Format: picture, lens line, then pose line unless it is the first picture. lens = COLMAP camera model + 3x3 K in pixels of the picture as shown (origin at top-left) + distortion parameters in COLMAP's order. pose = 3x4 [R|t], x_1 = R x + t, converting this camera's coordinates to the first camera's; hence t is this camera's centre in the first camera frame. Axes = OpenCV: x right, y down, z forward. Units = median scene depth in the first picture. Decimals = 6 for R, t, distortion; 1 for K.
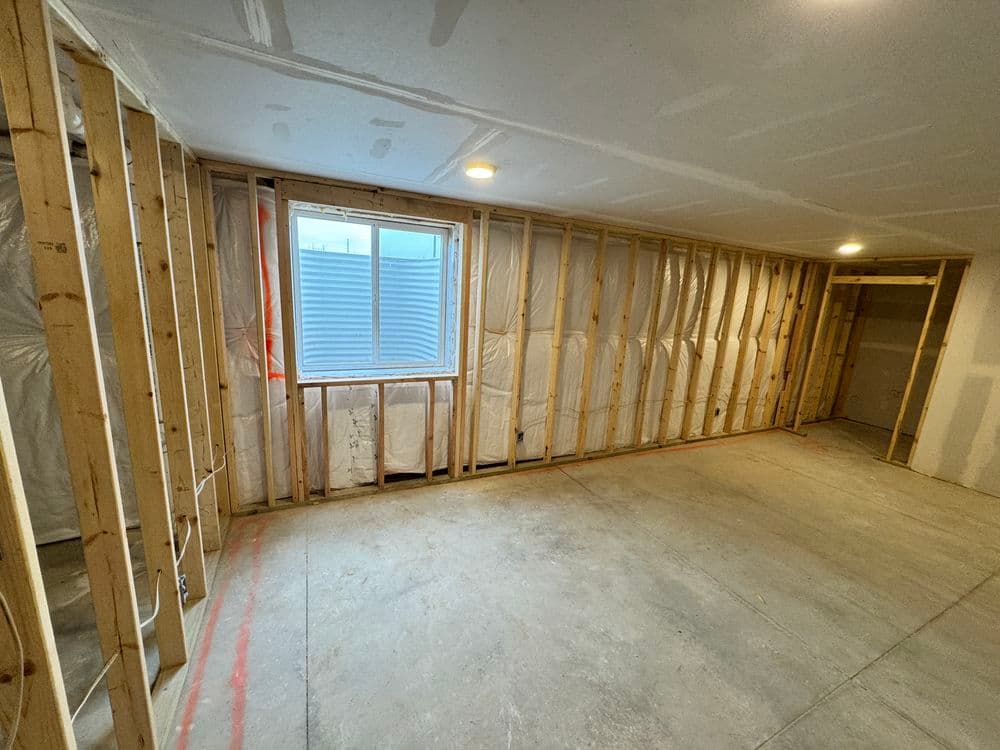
lens RADIAL K [[398.2, 0, 495.0], [0, 398.2, 374.1], [0, 0, 1]] dist [-0.001076, -0.000274]
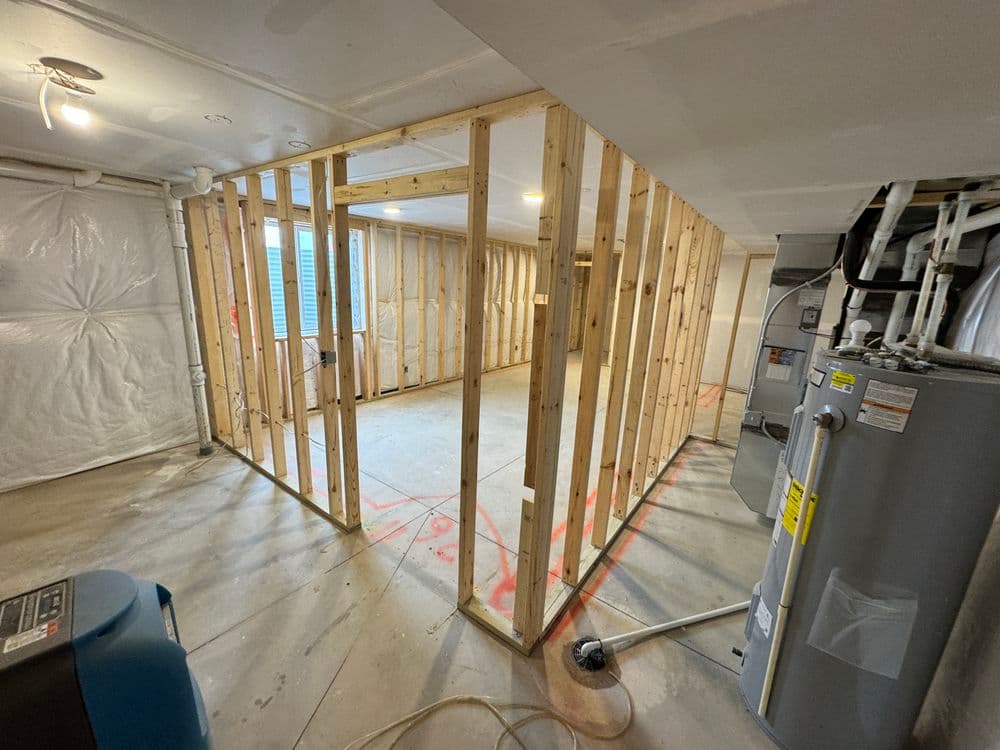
lens RADIAL K [[398.2, 0, 501.0], [0, 398.2, 375.0], [0, 0, 1]] dist [-0.001076, -0.000274]
pose [[0.884686, -0.126579, 0.448675, -0.285899], [0.101383, 0.991637, 0.079854, 0.087550], [-0.455031, -0.025158, 0.890120, -0.500634]]
